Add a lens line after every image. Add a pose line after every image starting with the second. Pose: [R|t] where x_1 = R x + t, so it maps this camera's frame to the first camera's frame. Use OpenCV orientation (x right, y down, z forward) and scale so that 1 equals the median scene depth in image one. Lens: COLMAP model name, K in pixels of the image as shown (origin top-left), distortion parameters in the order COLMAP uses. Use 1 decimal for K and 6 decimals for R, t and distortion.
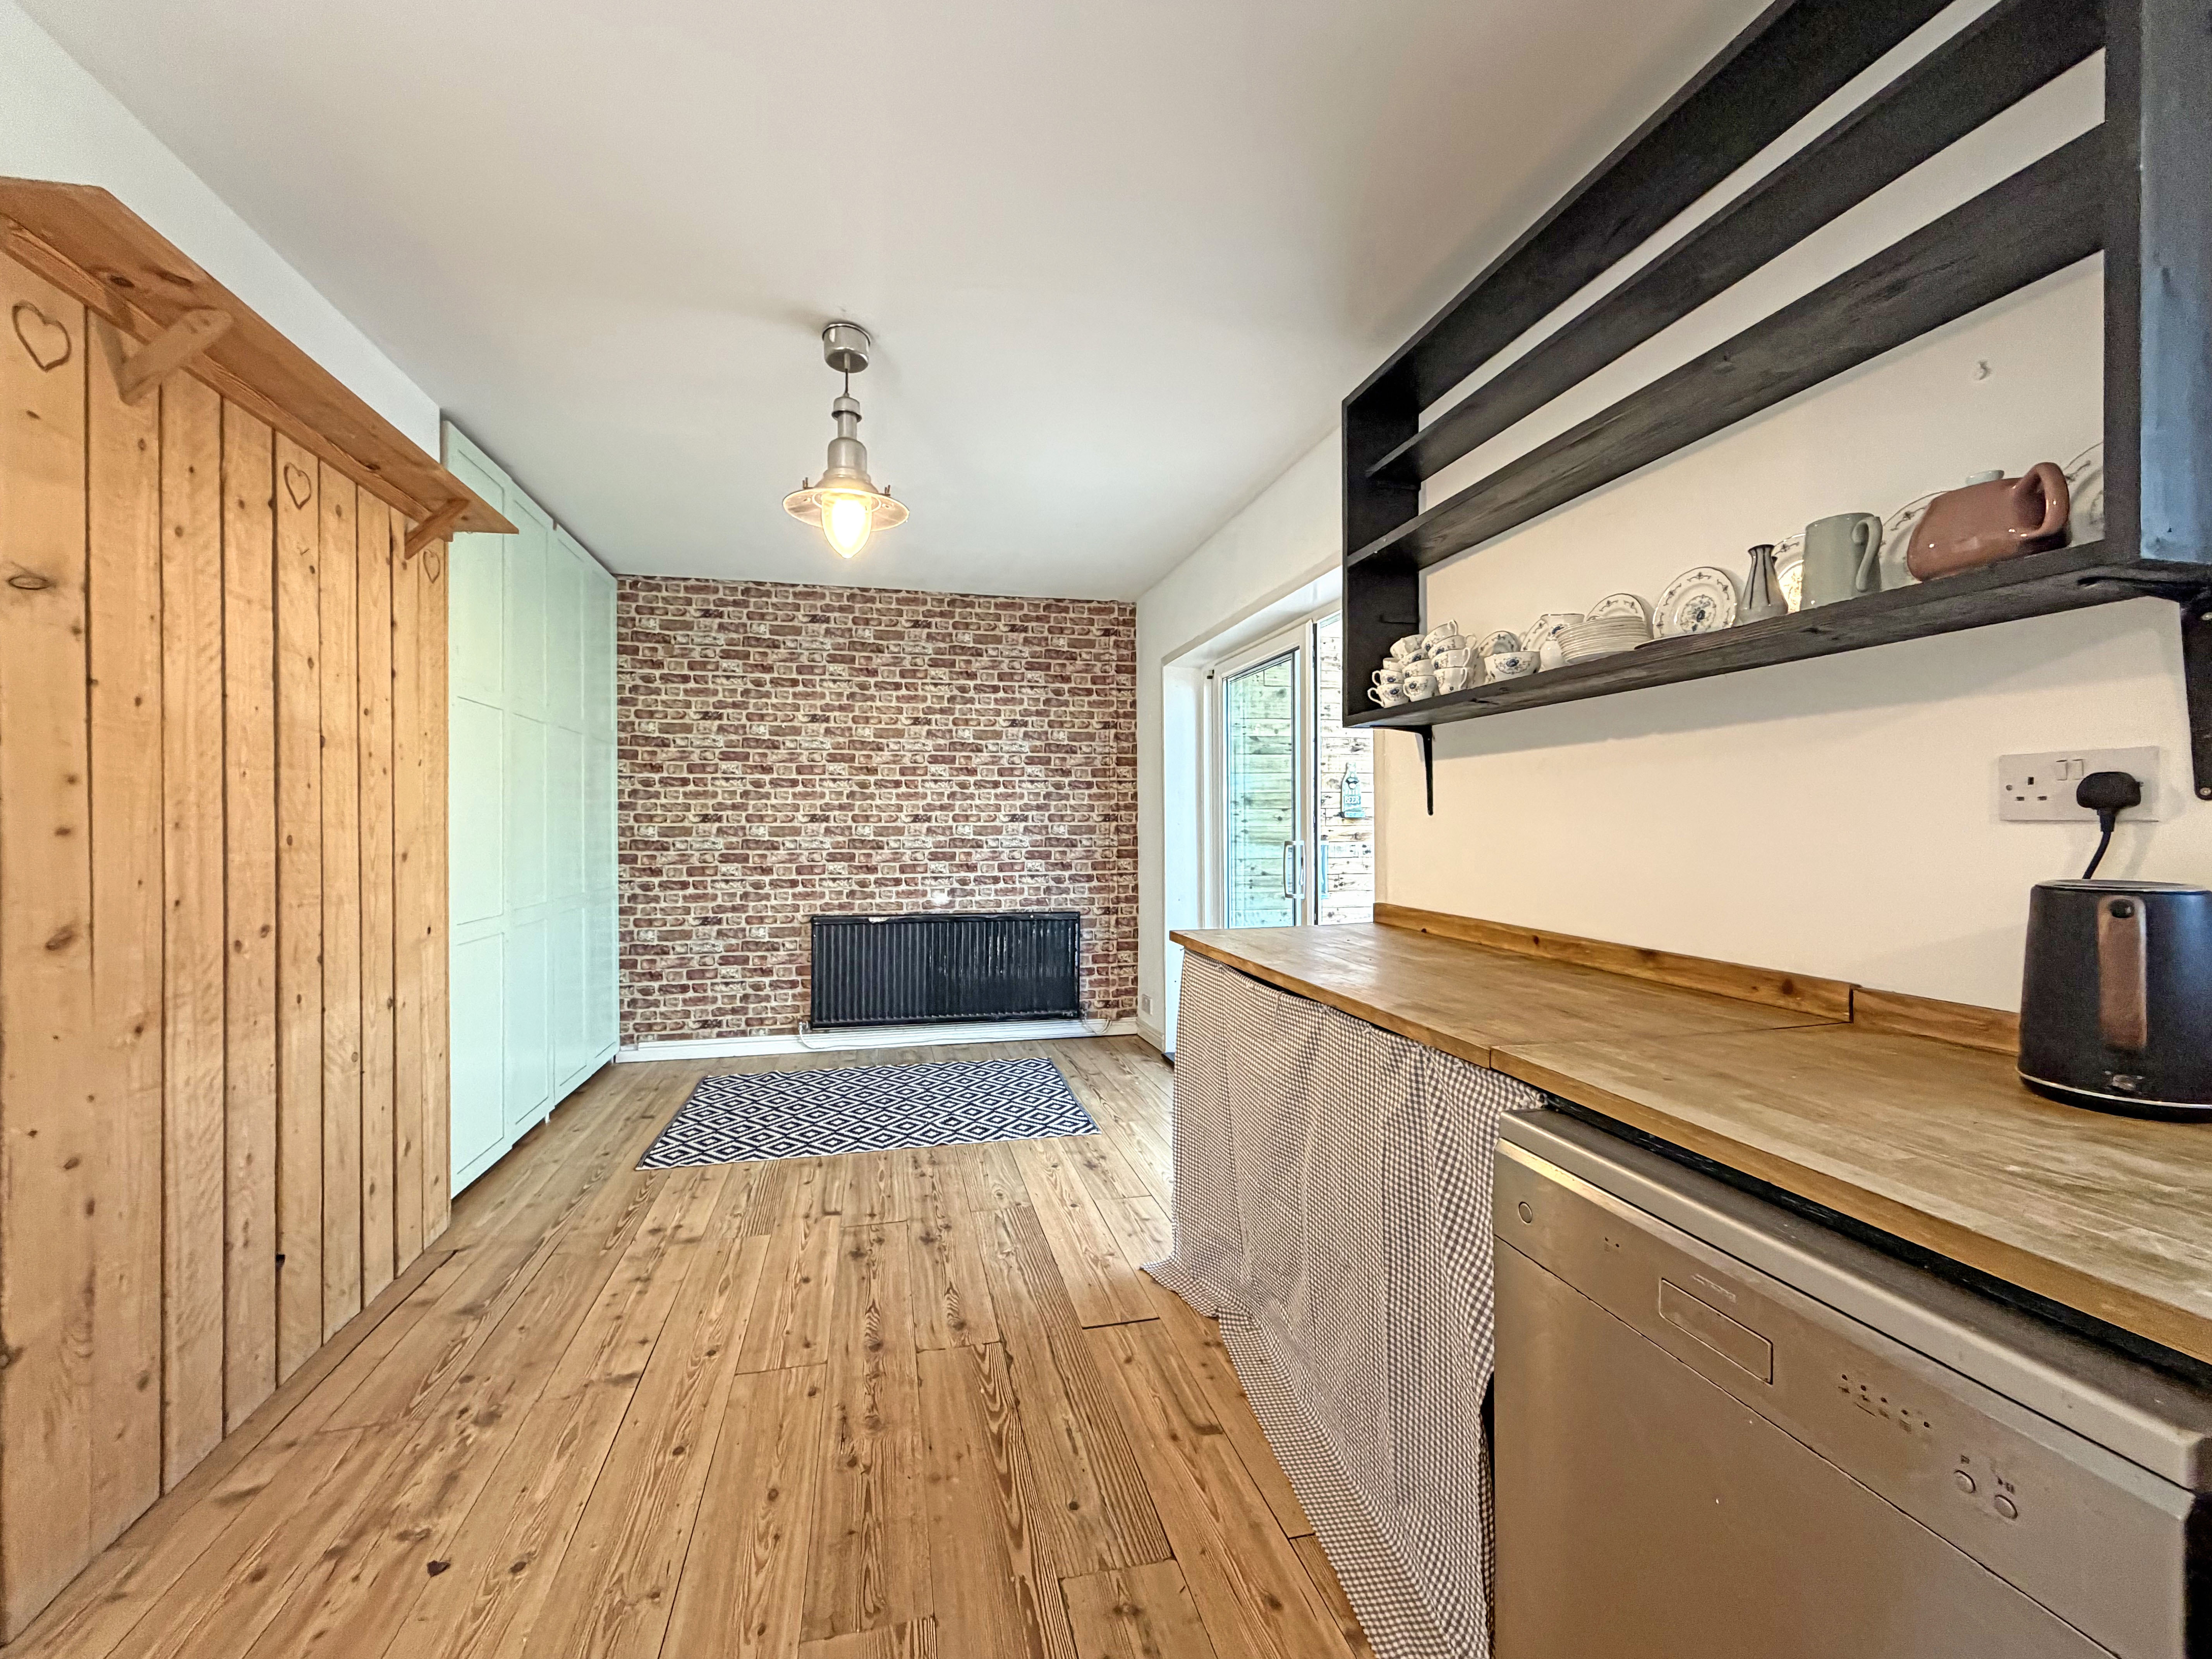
lens RADIAL K [[854.9, 0, 1117.4], [0, 854.9, 820.6], [0, 0, 1]] dist [0.001522, 0.000219]
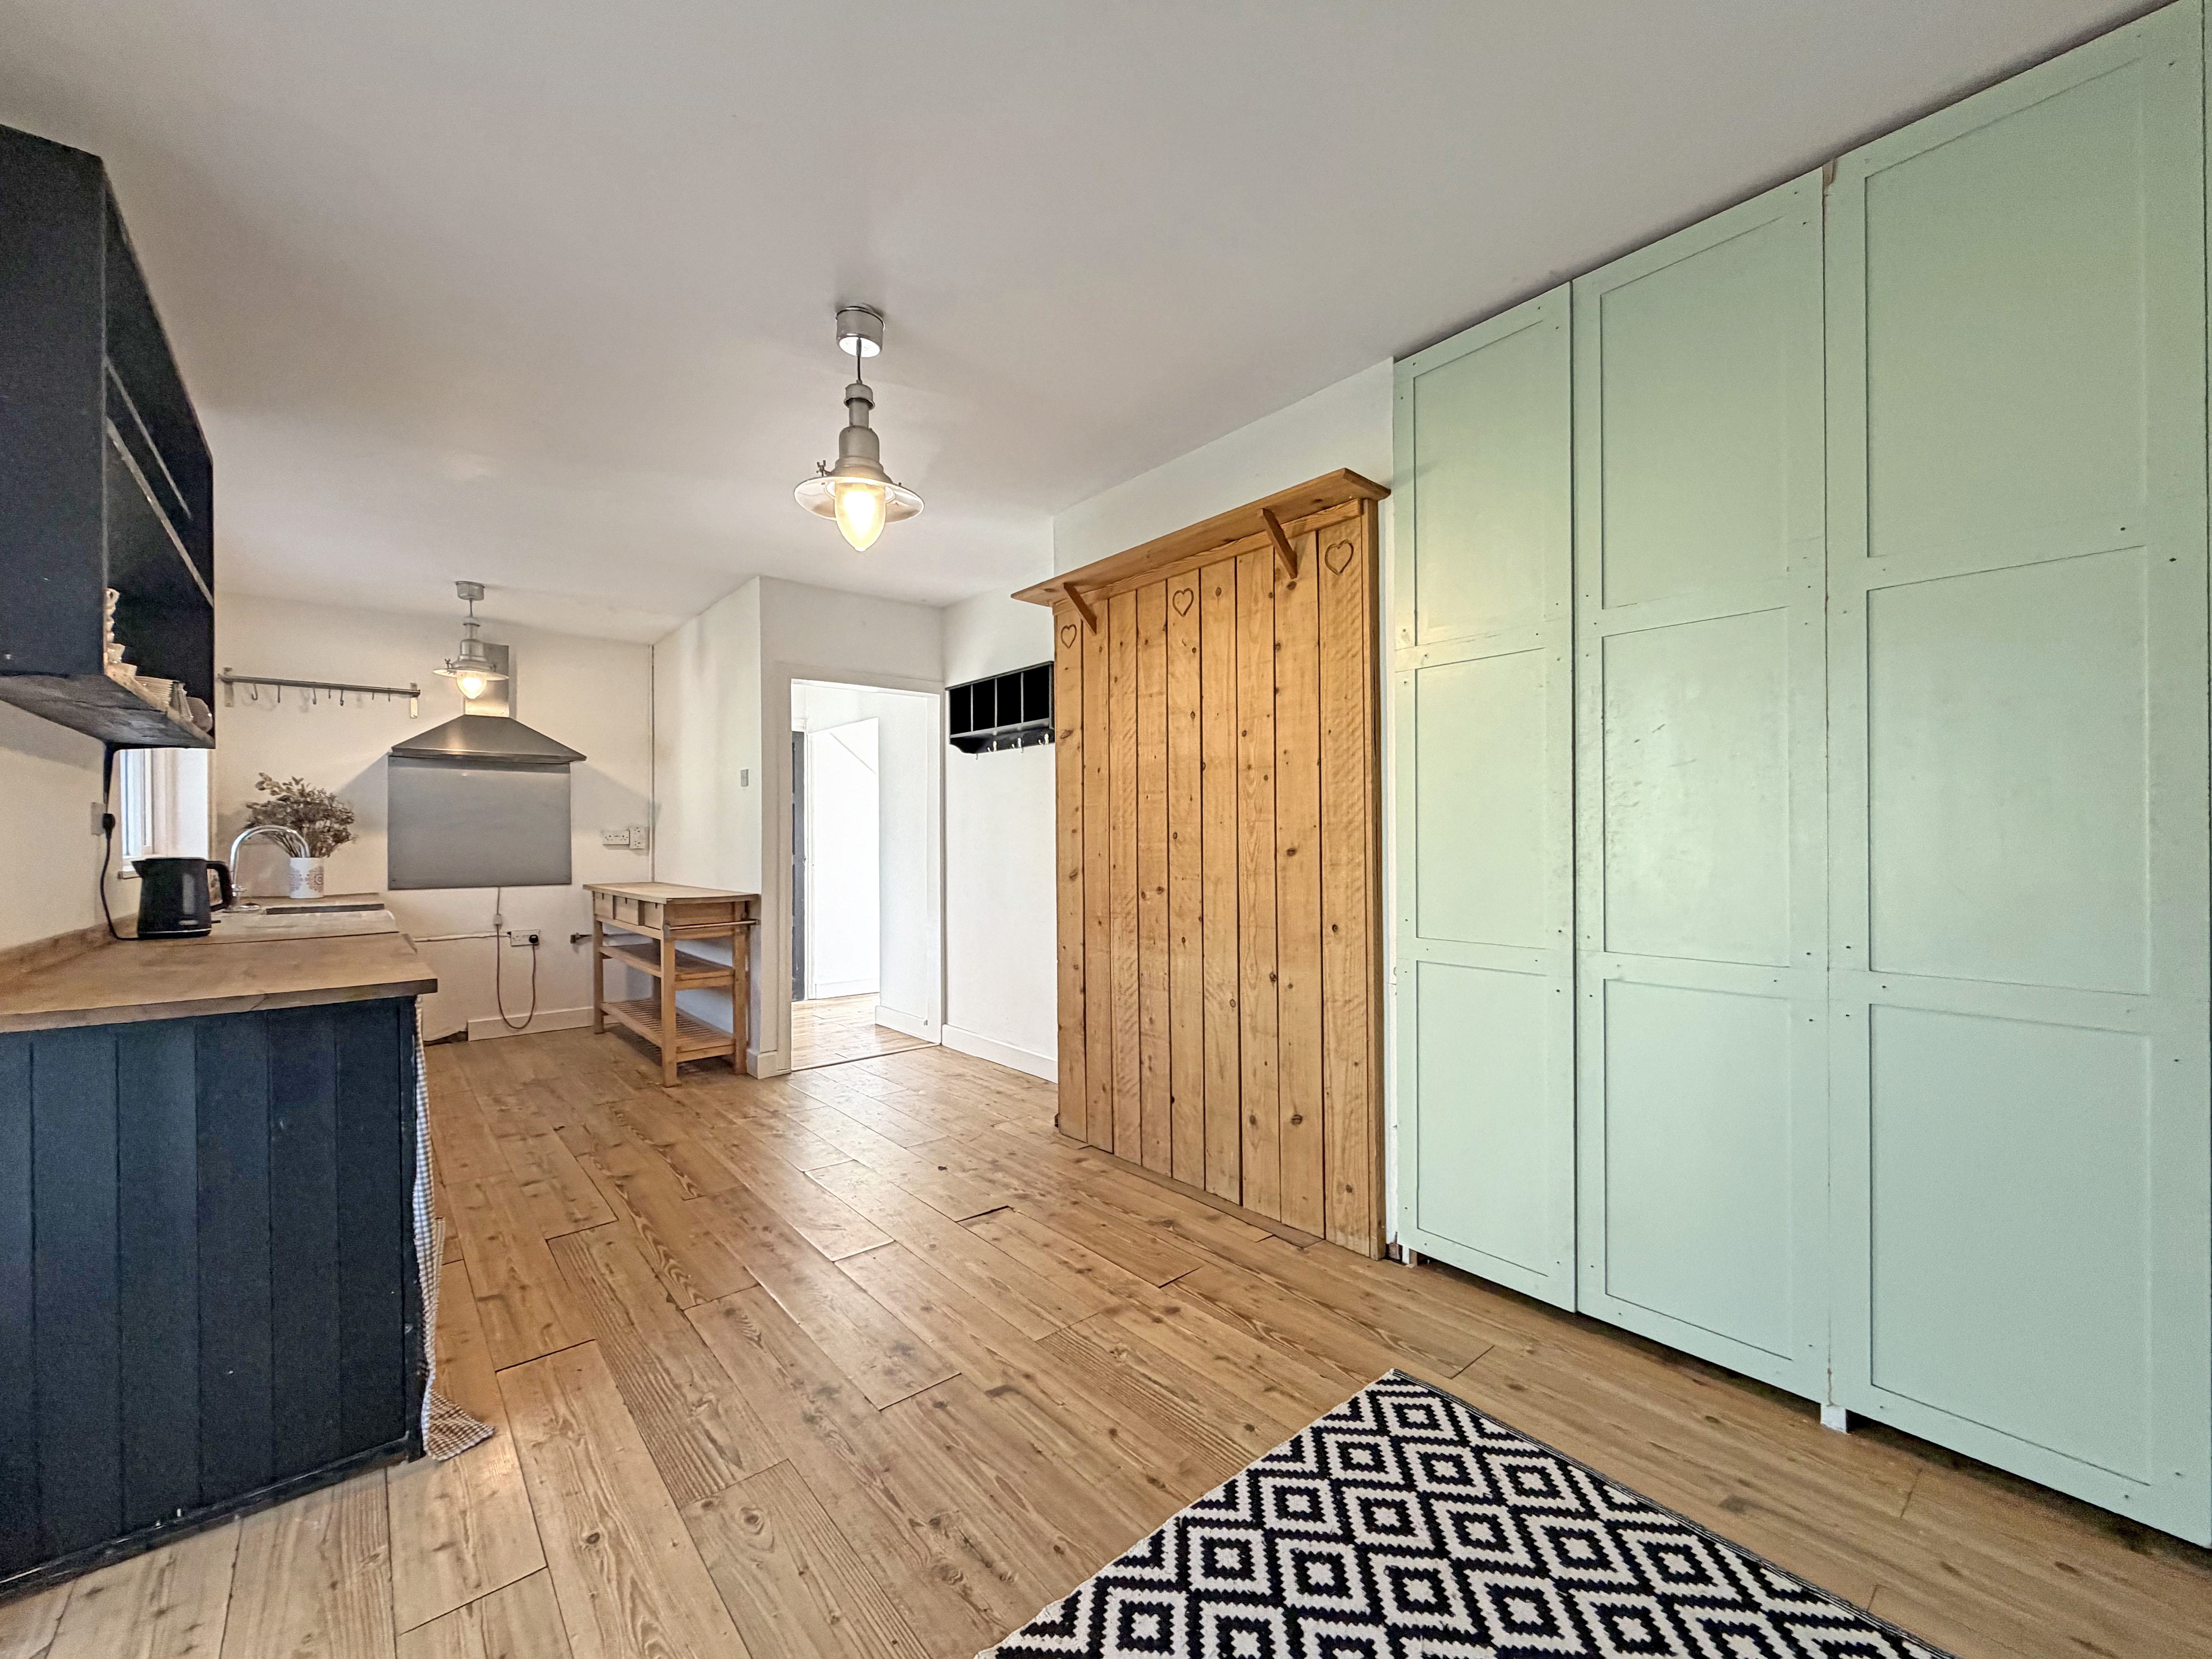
lens RADIAL K [[848.0, 0, 1075.8], [0, 848.0, 834.7], [0, 0, 1]] dist [0.001029, -0.000171]
pose [[-0.907679, 0.012652, -0.419474, -0.087689], [0.016632, 0.999845, -0.005832, 0.015369], [0.419335, -0.012270, -0.907749, 1.317696]]
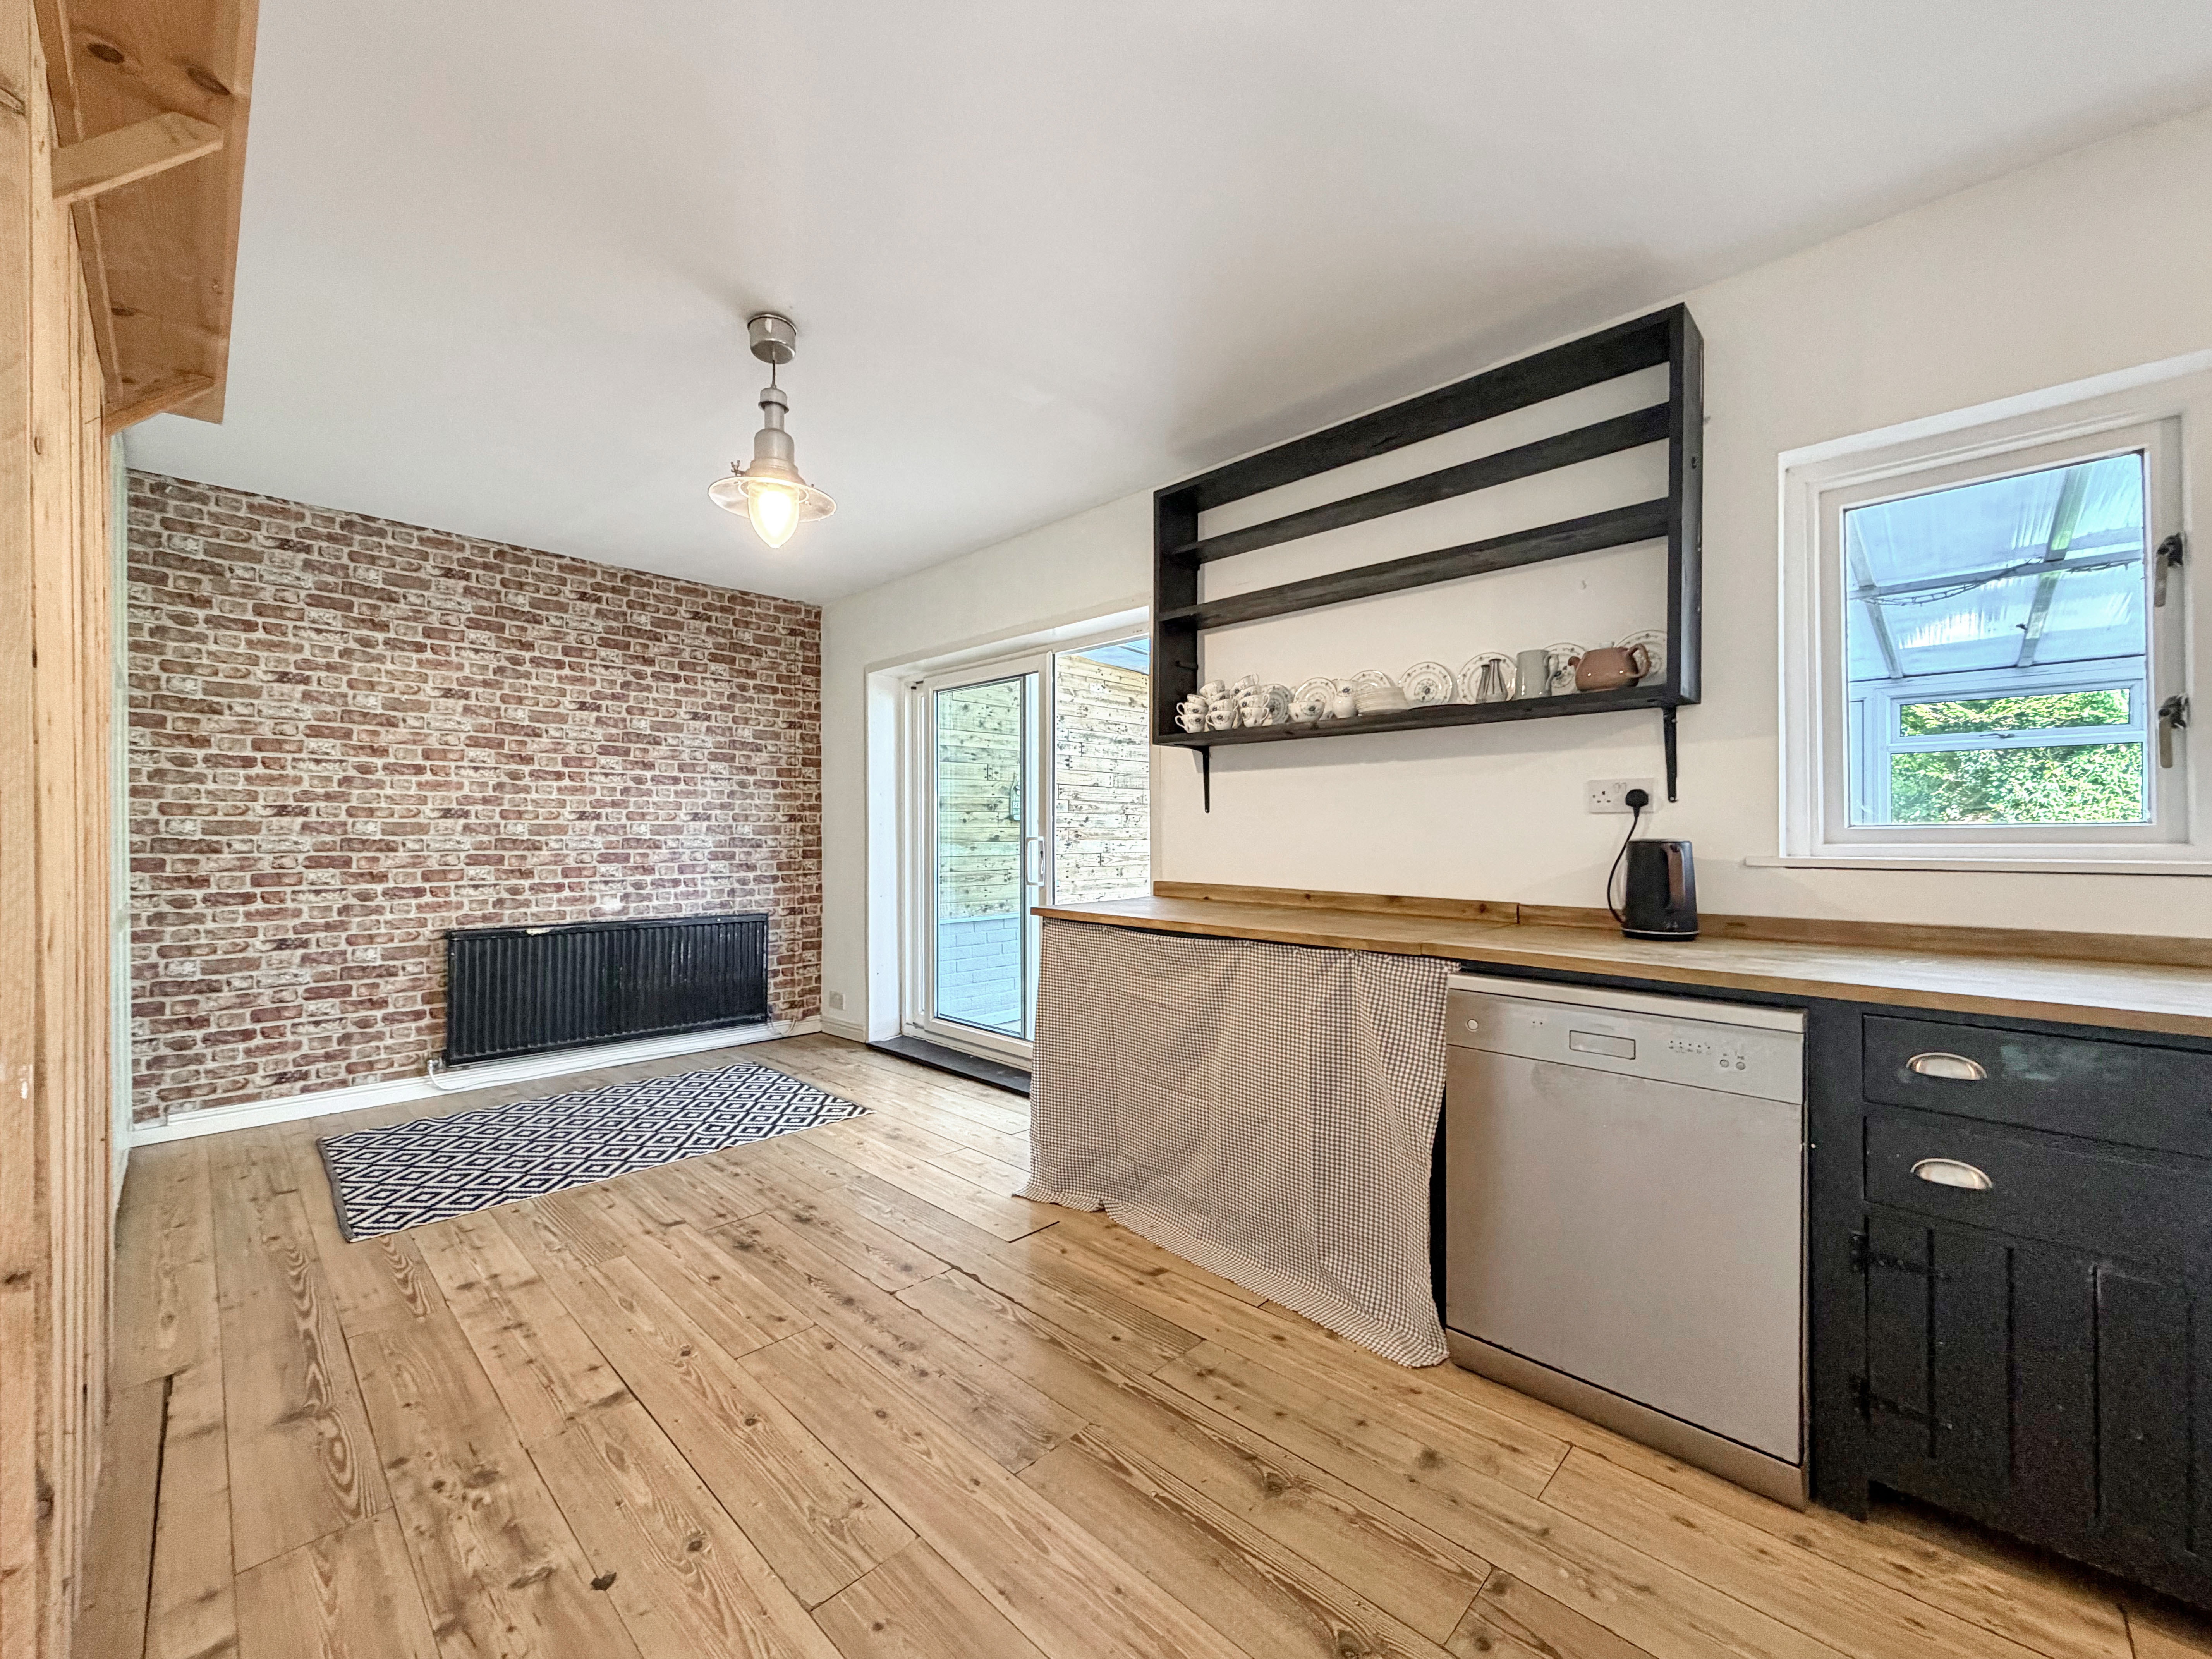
lens RADIAL K [[848.0, 0, 1075.8], [0, 848.0, 834.7], [0, 0, 1]] dist [0.001029, -0.000171]
pose [[0.858407, 0.003189, 0.512960, -0.348453], [-0.004996, 0.999985, 0.002144, 0.018202], [-0.512945, -0.004404, 0.858410, -0.028469]]
